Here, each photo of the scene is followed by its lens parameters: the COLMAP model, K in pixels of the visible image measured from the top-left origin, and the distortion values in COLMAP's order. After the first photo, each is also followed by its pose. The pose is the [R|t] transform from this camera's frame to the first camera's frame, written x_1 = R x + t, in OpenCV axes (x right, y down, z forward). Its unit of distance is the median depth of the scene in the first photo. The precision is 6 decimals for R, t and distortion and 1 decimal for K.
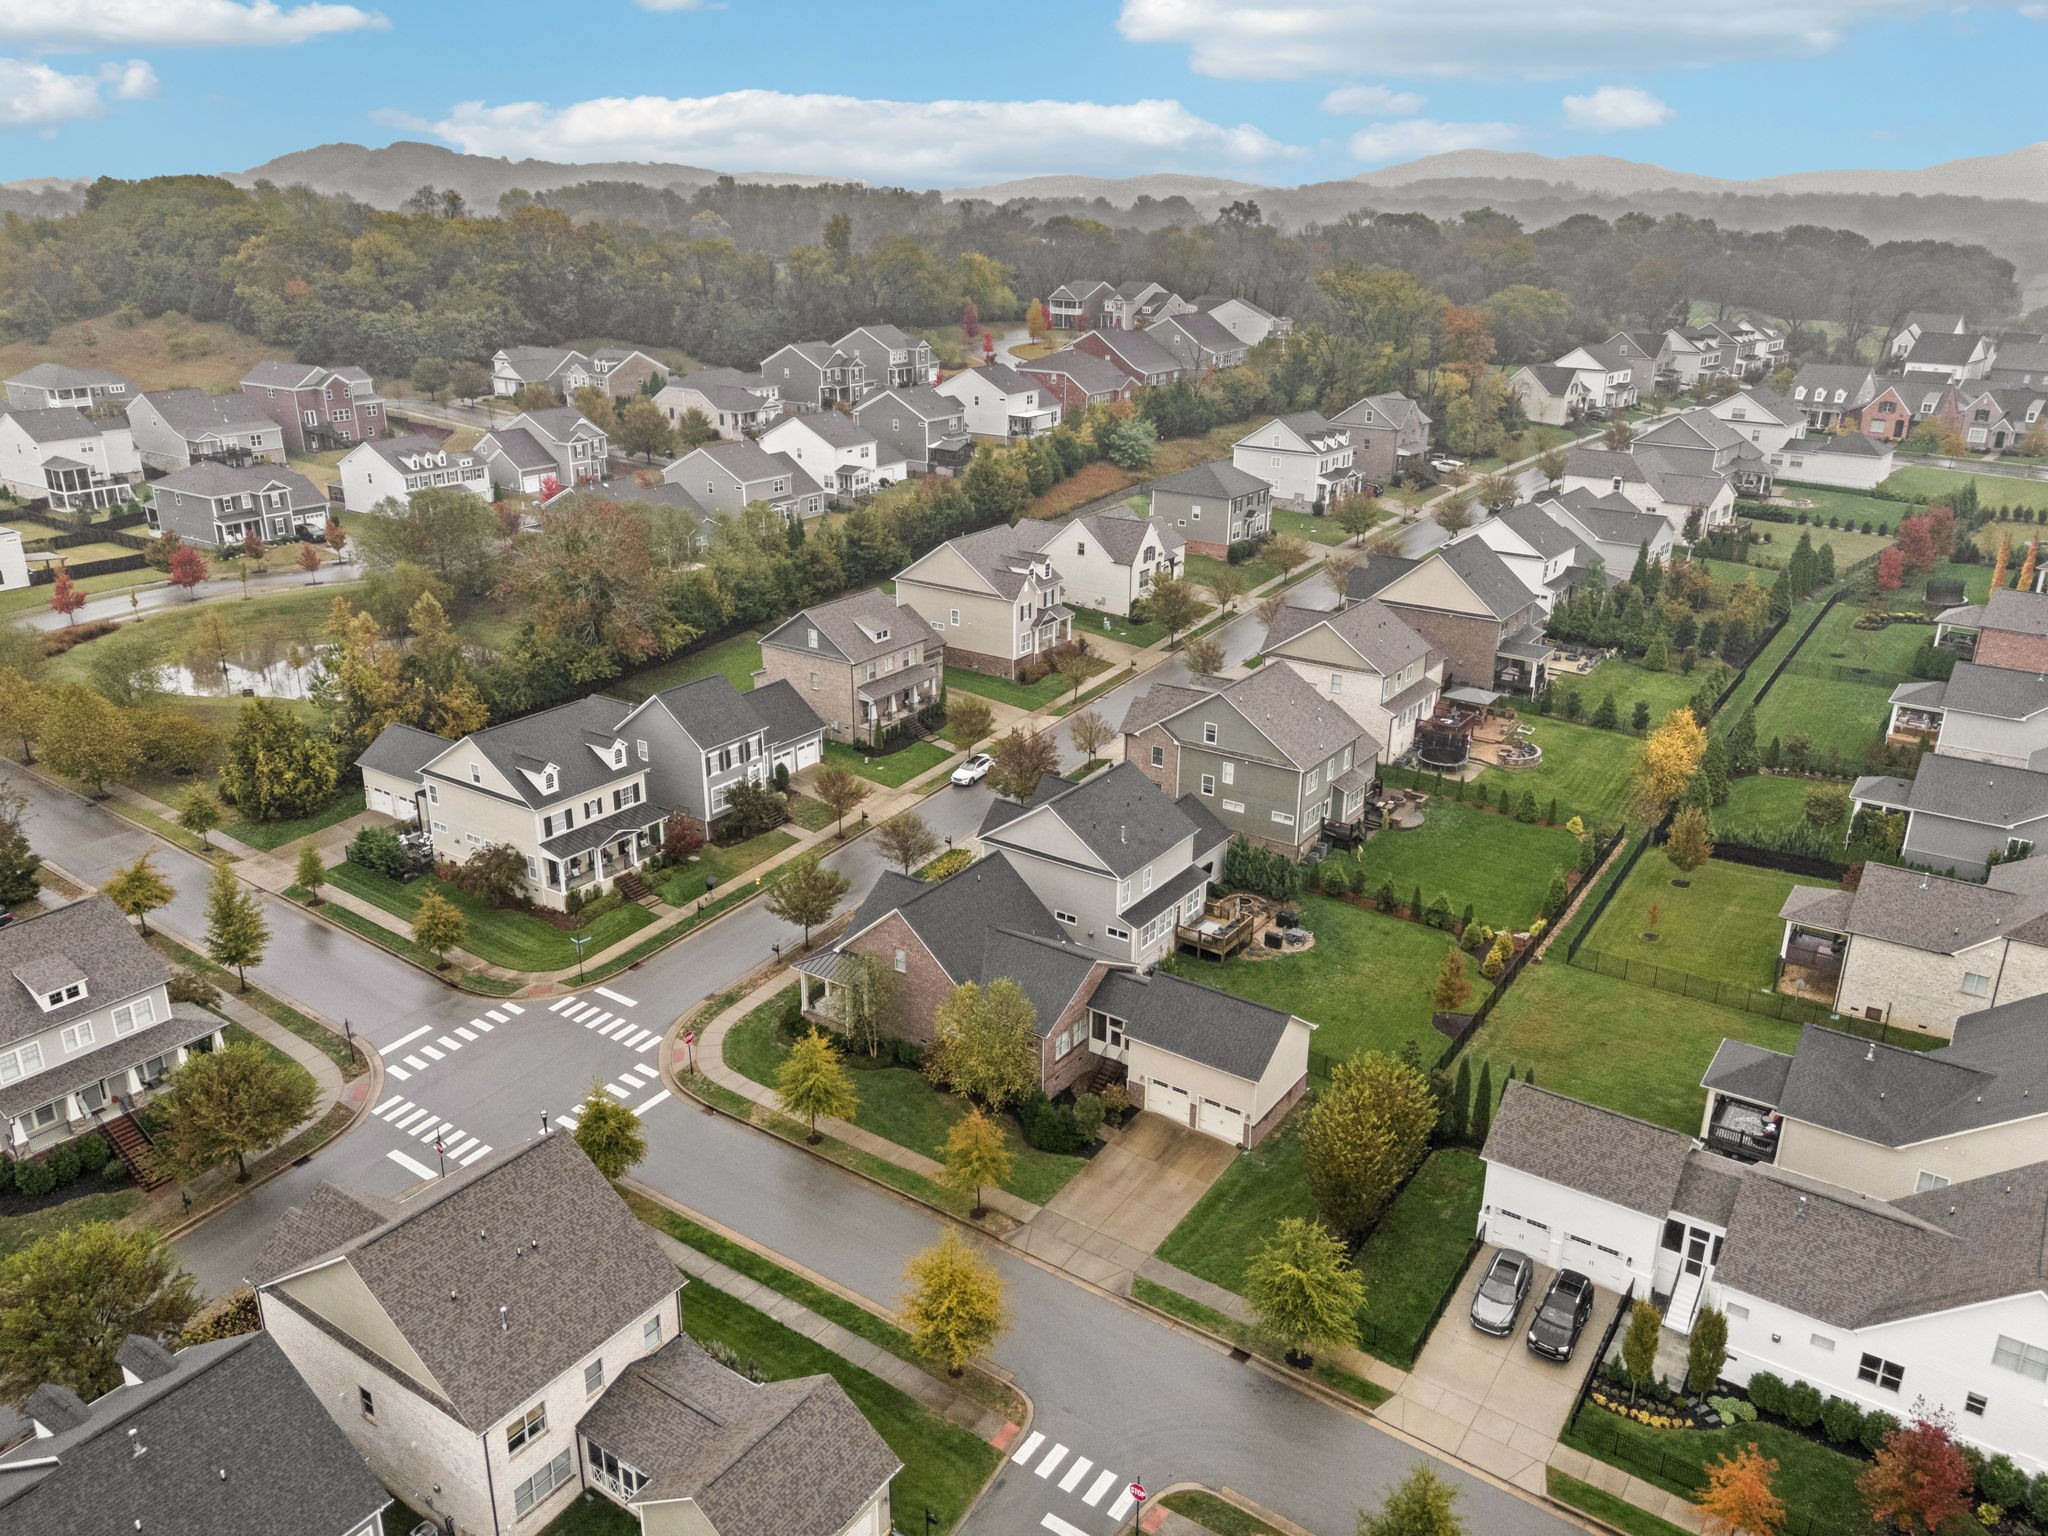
lens RADIAL K [[1517.9, 0, 1033.1], [0, 1517.9, 769.4], [0, 0, 1]] dist [0.092949, -0.105214]
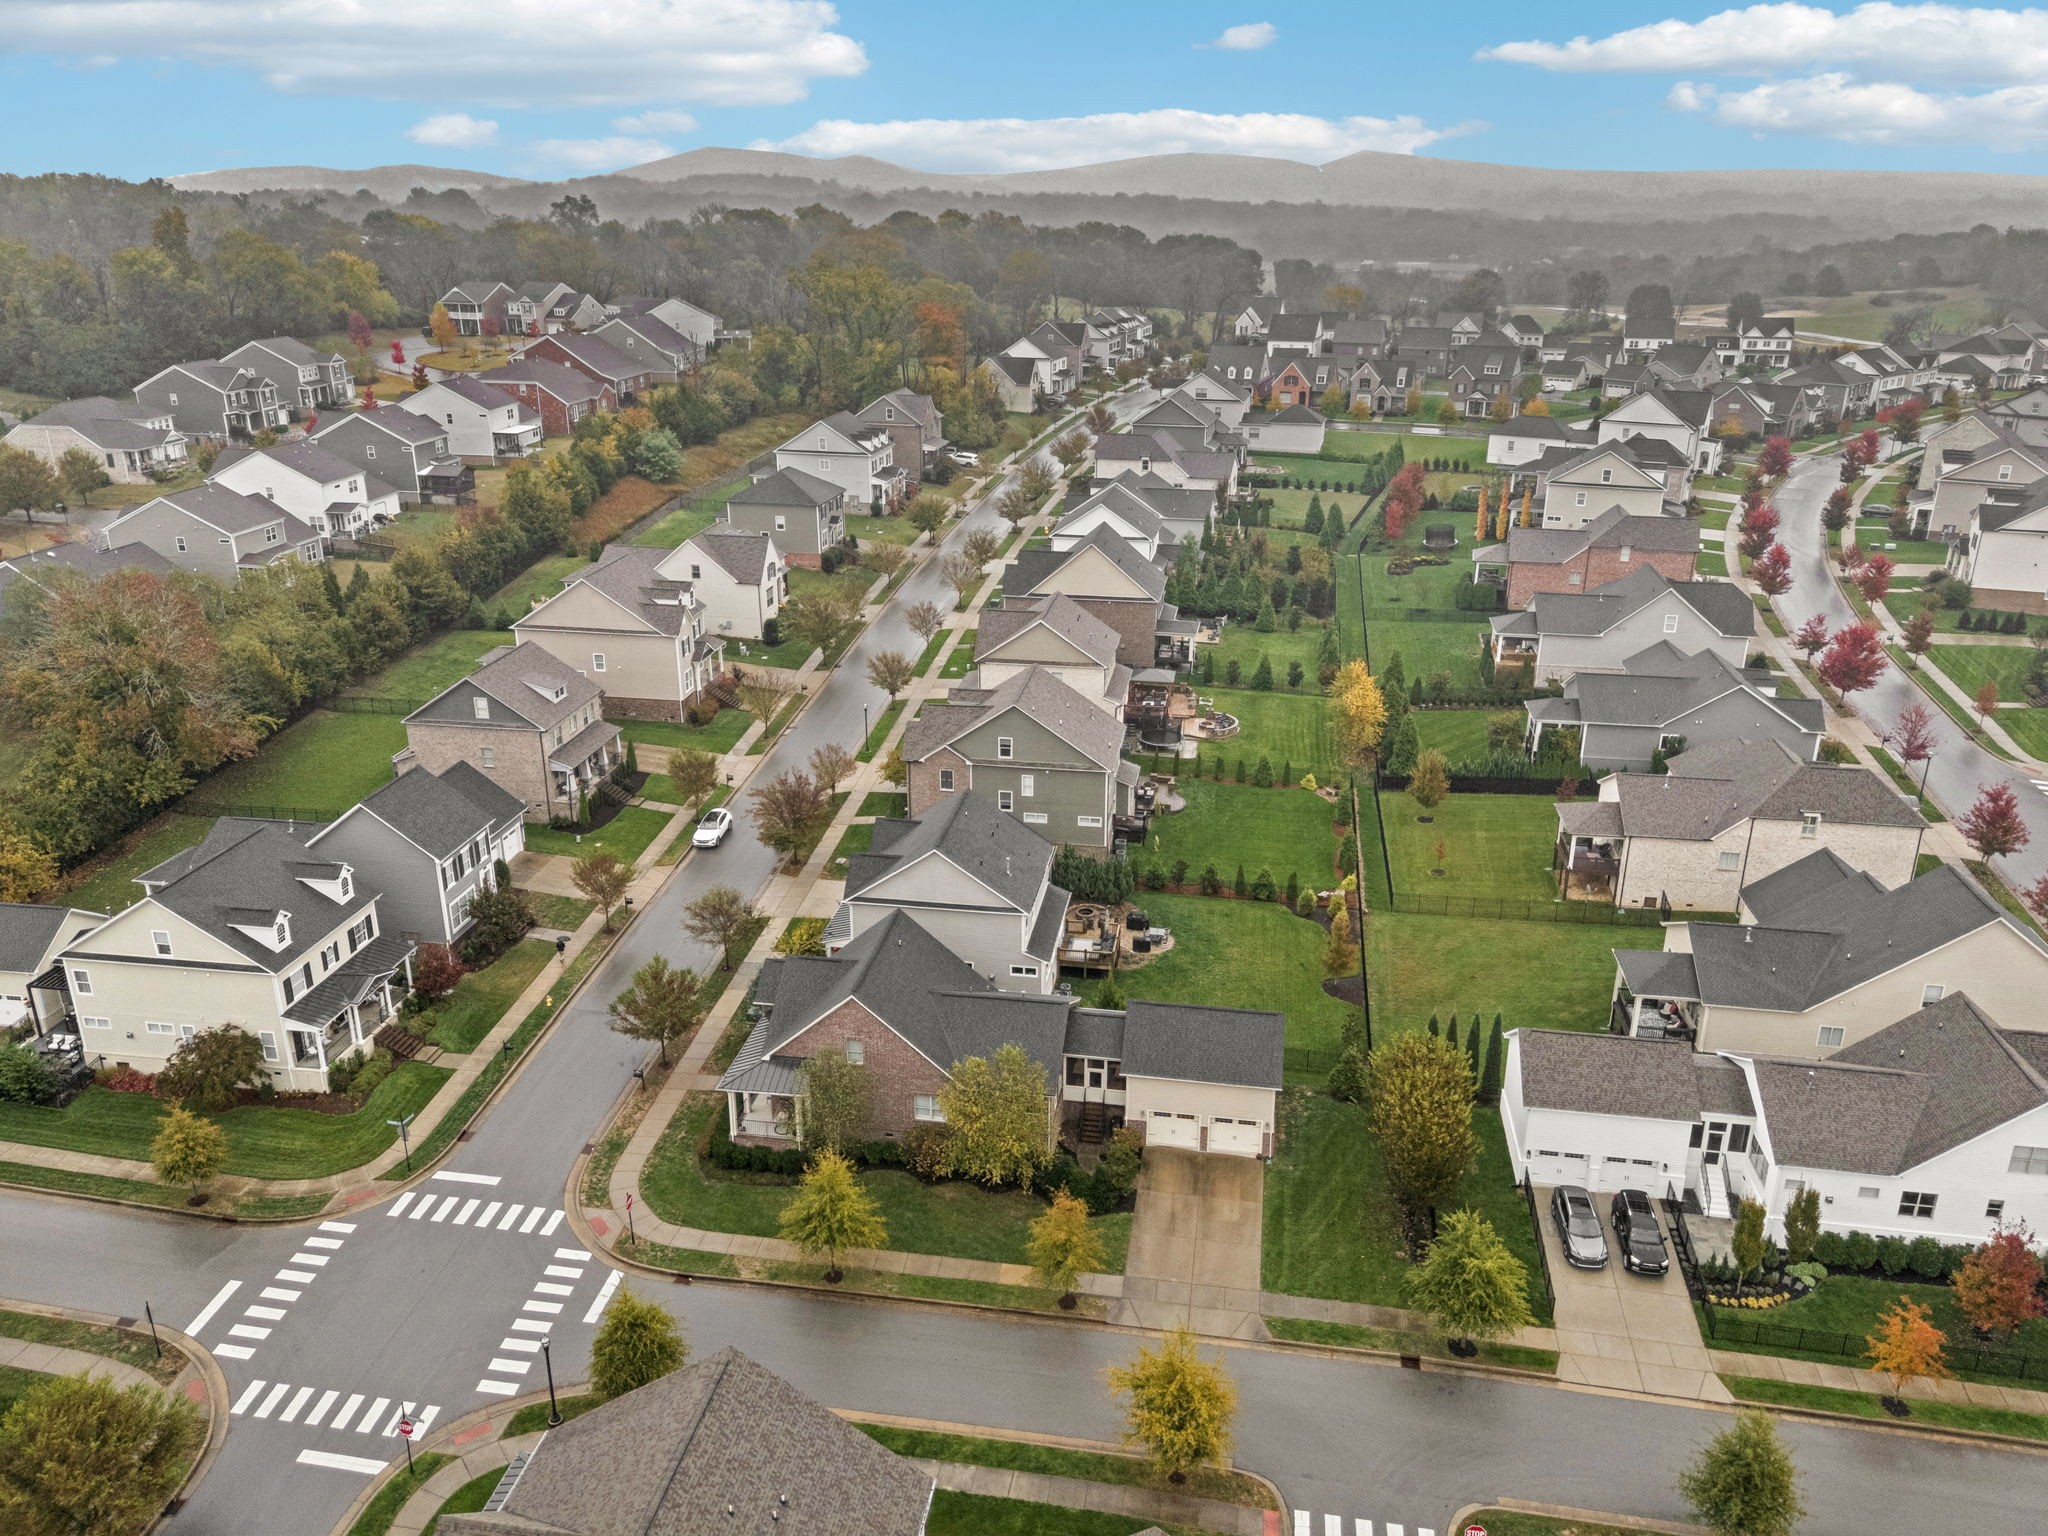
lens RADIAL K [[1534.2, 0, 1033.5], [0, 1534.2, 737.0], [0, 0, 1]] dist [0.077729, -0.075555]
pose [[0.901086, -0.146524, 0.408136, -0.241056], [0.153859, 0.987979, 0.015001, -0.038607], [-0.405428, 0.049279, 0.912798, 0.091791]]
